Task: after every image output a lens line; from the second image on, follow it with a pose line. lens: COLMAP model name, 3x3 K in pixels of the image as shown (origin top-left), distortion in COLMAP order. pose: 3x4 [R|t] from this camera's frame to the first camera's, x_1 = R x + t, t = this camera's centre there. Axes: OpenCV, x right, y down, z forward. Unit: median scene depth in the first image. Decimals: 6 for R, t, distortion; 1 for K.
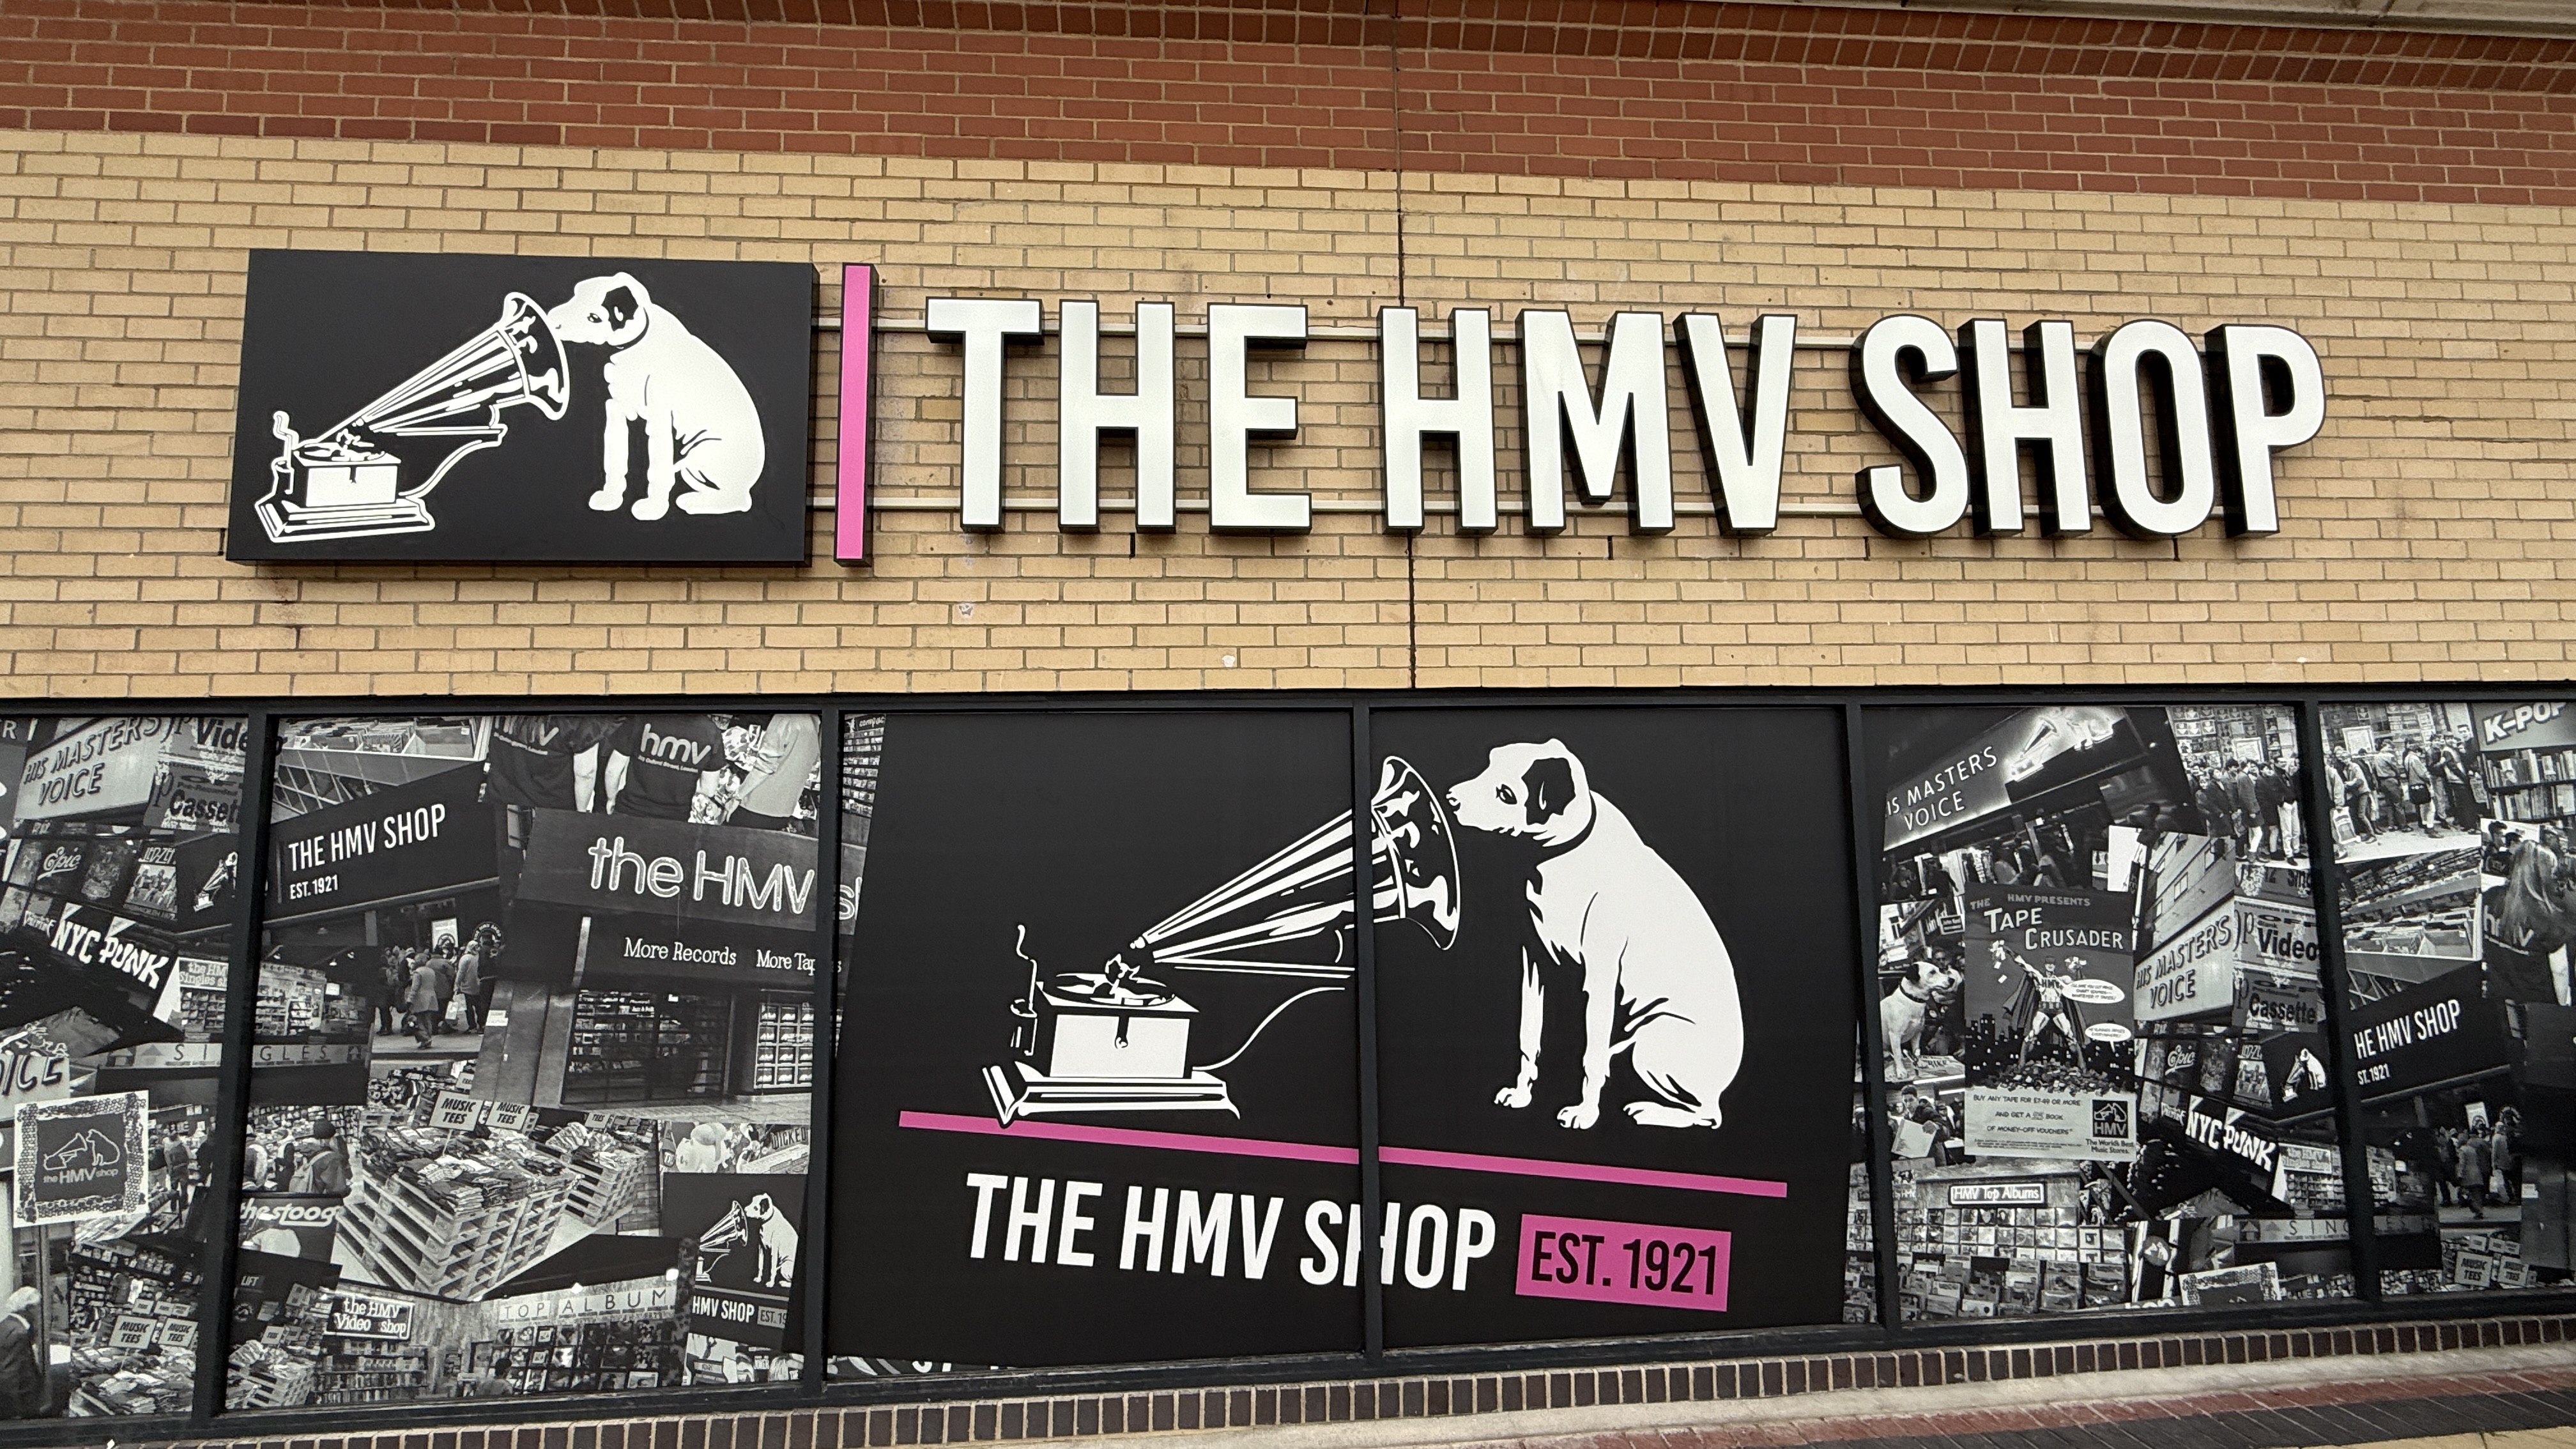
lens RADIAL K [[1149.3, 0, 1288.0], [0, 1149.3, 724.5], [0, 0, 1]] dist [-0.007272, 0.000278]
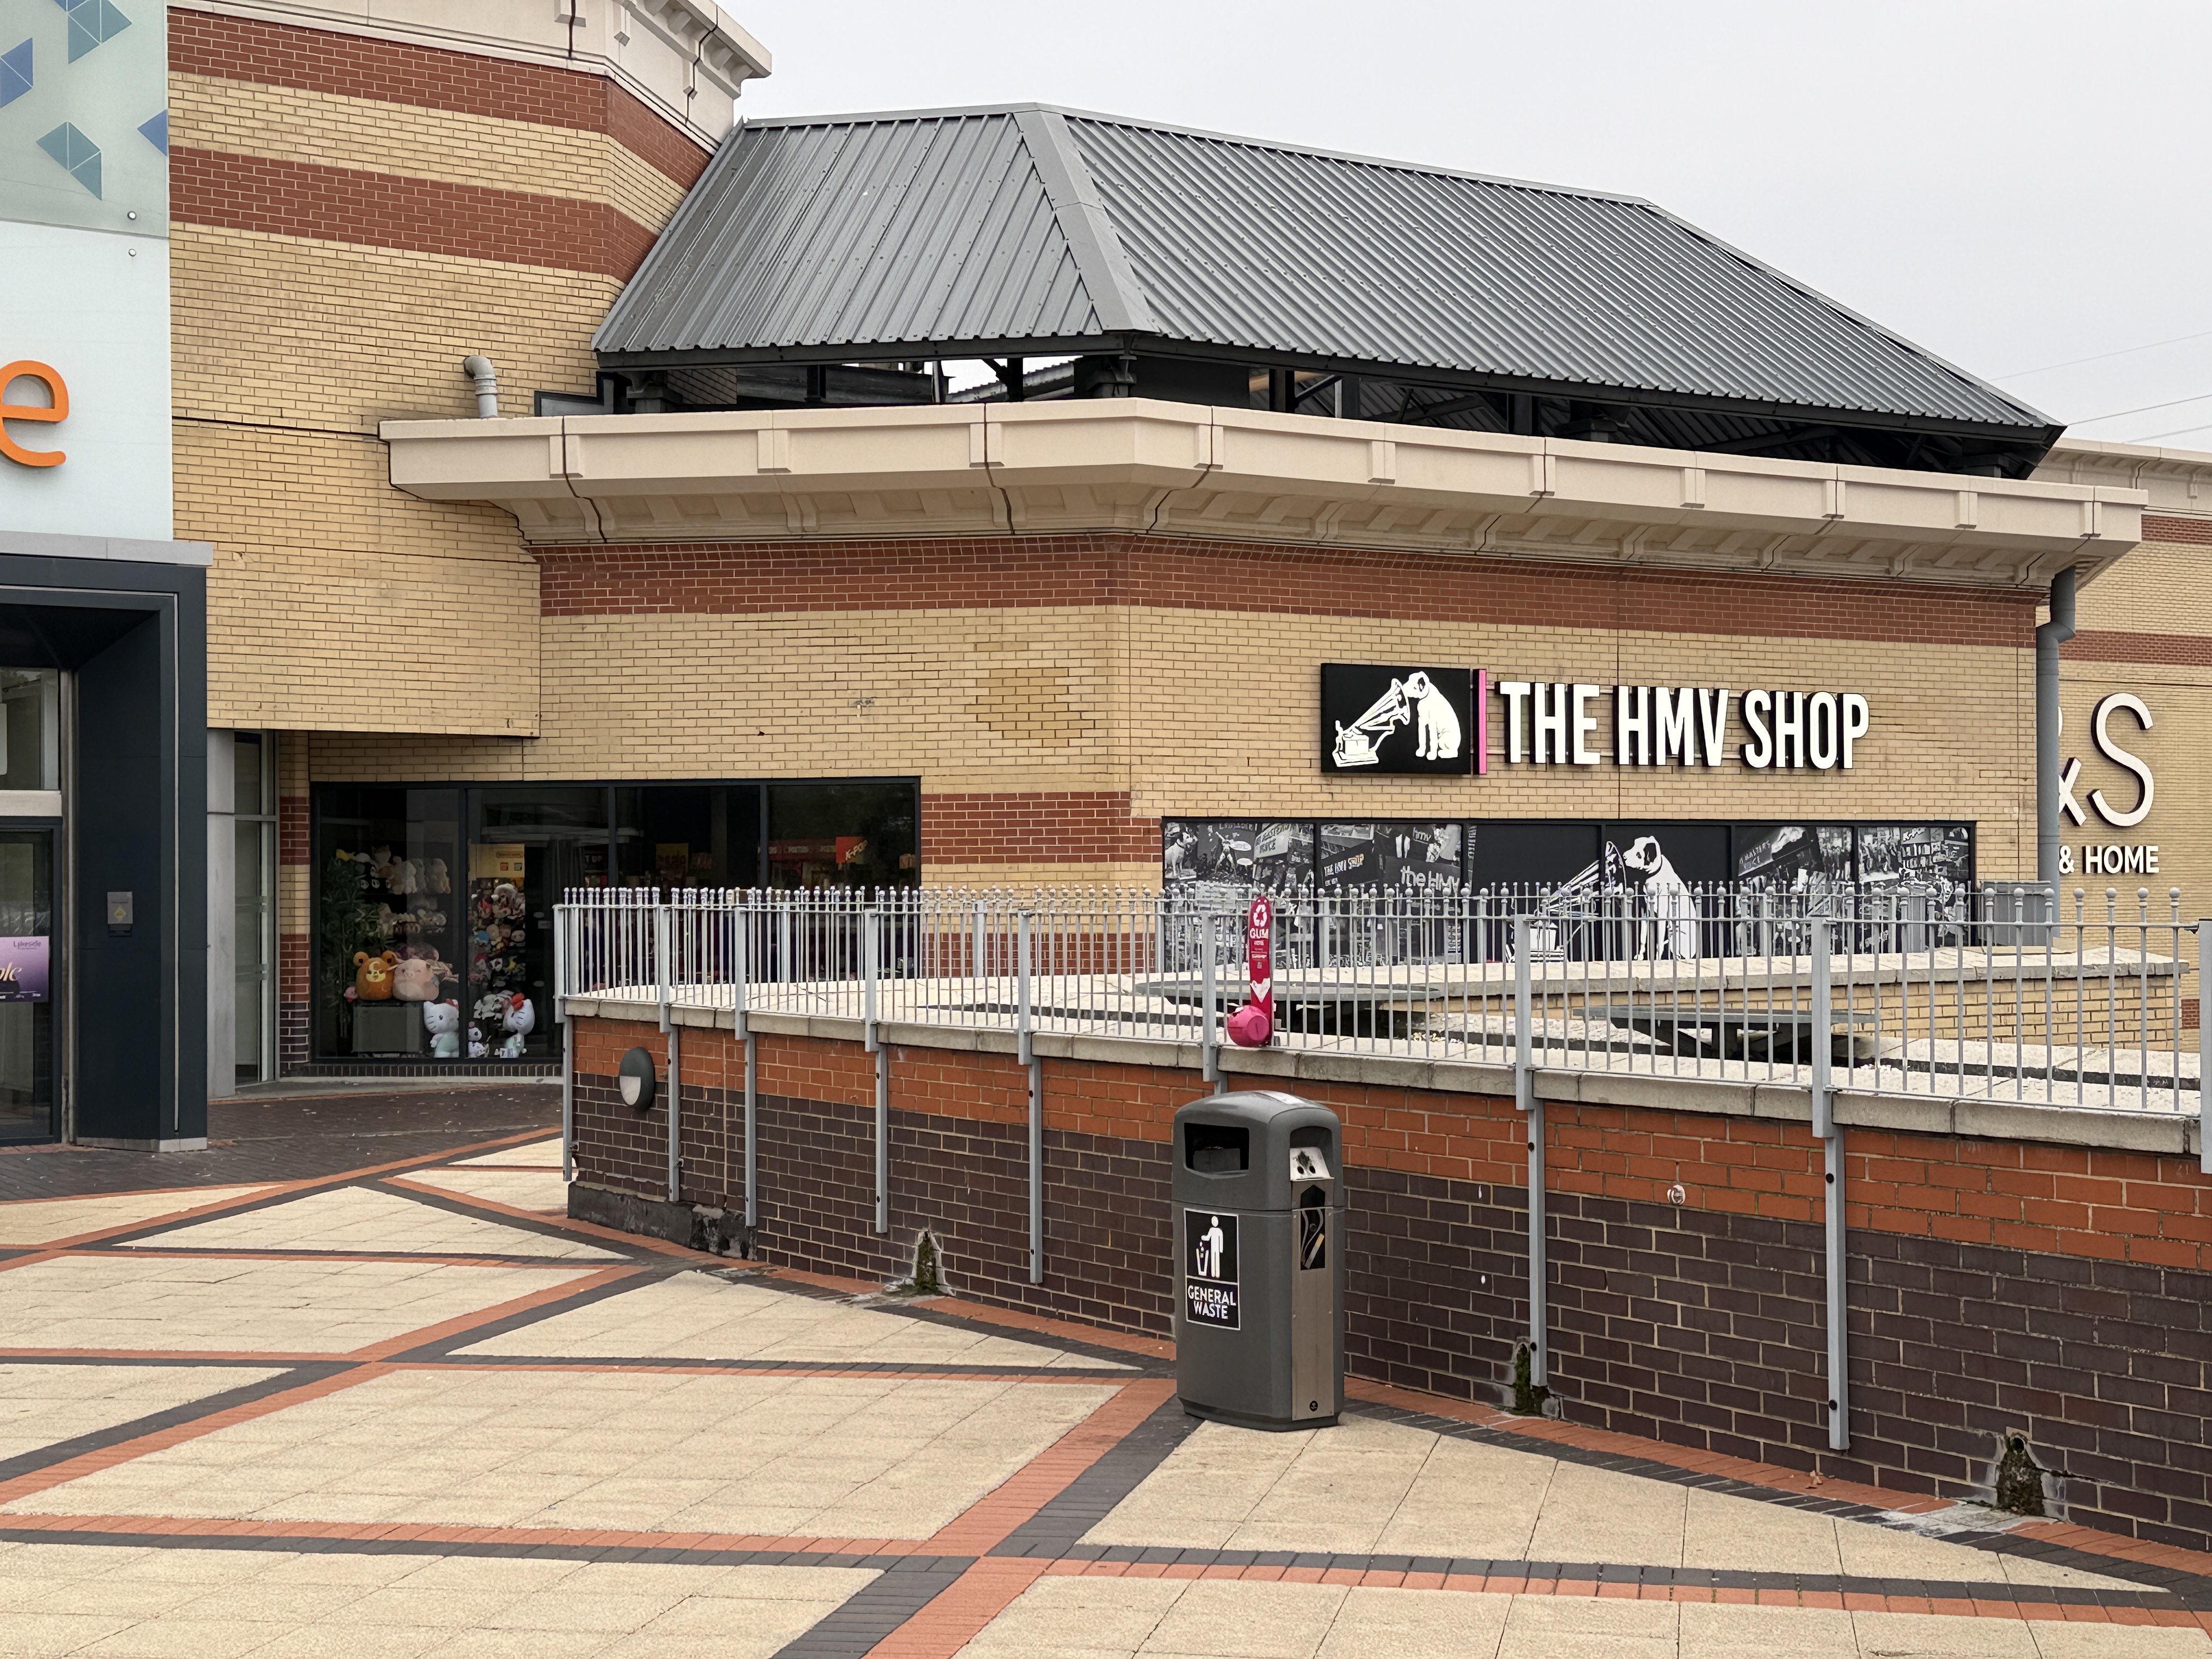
lens RADIAL K [[3023.8, 0, 1106.0], [0, 3023.8, 829.5], [0, 0, 1]] dist [0.016073, 0.019203]
pose [[0.879765, 0.019145, 0.475023, -4.628267], [-0.060099, 0.995651, 0.071178, -0.466267], [-0.471595, -0.091169, 0.877090, -5.058090]]
